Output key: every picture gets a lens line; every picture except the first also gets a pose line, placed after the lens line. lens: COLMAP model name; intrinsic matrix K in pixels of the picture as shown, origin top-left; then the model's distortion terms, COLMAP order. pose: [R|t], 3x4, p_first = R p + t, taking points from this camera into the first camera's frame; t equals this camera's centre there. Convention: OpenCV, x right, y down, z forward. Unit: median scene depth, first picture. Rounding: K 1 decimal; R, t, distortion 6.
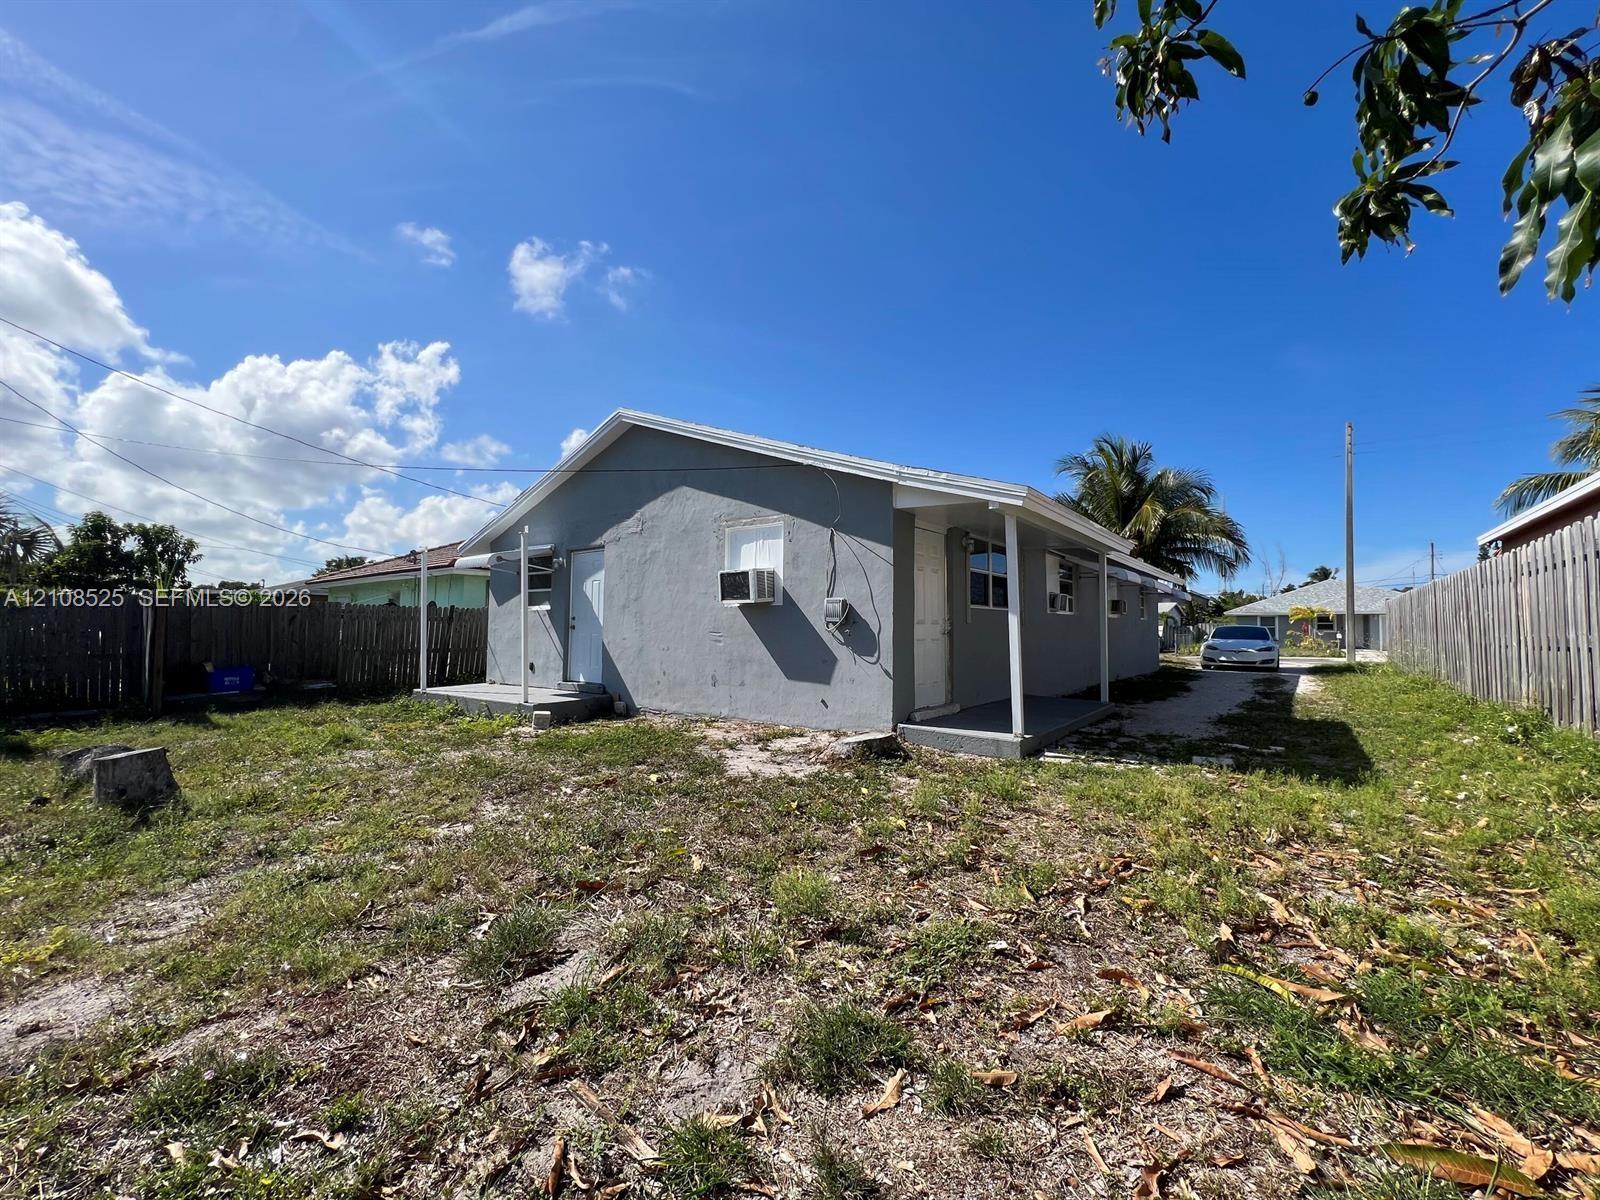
lens RADIAL K [[637.7, 0, 800.5], [0, 637.7, 595.6], [0, 0, 1]] dist [-0.008000, 0.001570]
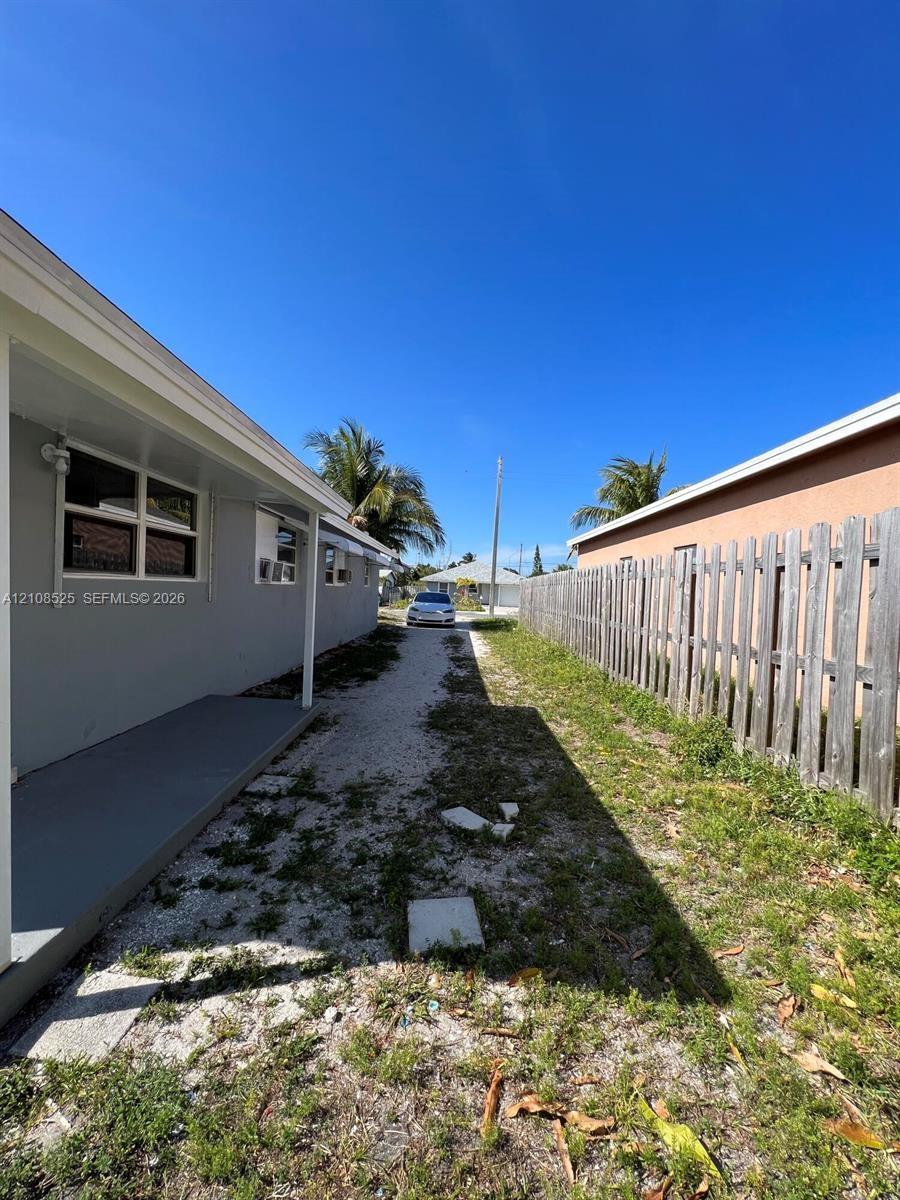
lens RADIAL K [[478.3, 0, 448.6], [0, 478.3, 597.2], [0, 0, 1]] dist [-0.008000, 0.001570]
pose [[0.793001, 0.020714, 0.608869, 0.114975], [-0.072858, 0.995474, 0.061025, -0.005712], [-0.604849, -0.092754, 0.790920, 0.197989]]
